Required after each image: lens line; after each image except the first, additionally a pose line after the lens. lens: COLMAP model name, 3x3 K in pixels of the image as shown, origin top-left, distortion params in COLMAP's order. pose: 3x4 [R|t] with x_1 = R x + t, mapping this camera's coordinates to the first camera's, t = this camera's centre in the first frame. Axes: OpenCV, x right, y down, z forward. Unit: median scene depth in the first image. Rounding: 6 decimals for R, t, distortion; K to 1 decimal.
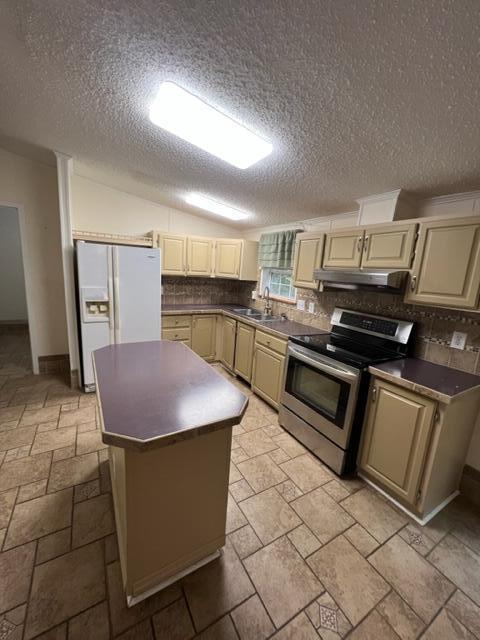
lens RADIAL K [[258.0, 0, 243.2], [0, 258.0, 319.5], [0, 0, 1]] dist [0.000223, -0.000320]
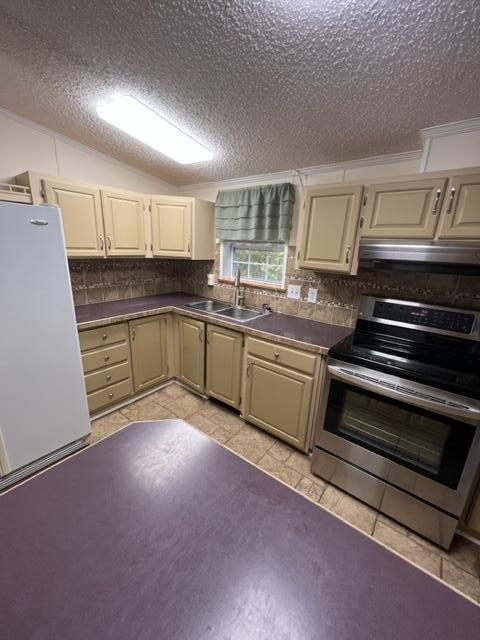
lens RADIAL K [[258.0, 0, 243.2], [0, 258.0, 319.5], [0, 0, 1]] dist [0.000223, -0.000320]
pose [[0.930045, -0.126251, 0.345074, -0.163089], [0.090238, 0.988837, 0.118571, -0.073936], [-0.356192, -0.079138, 0.931056, 0.339282]]
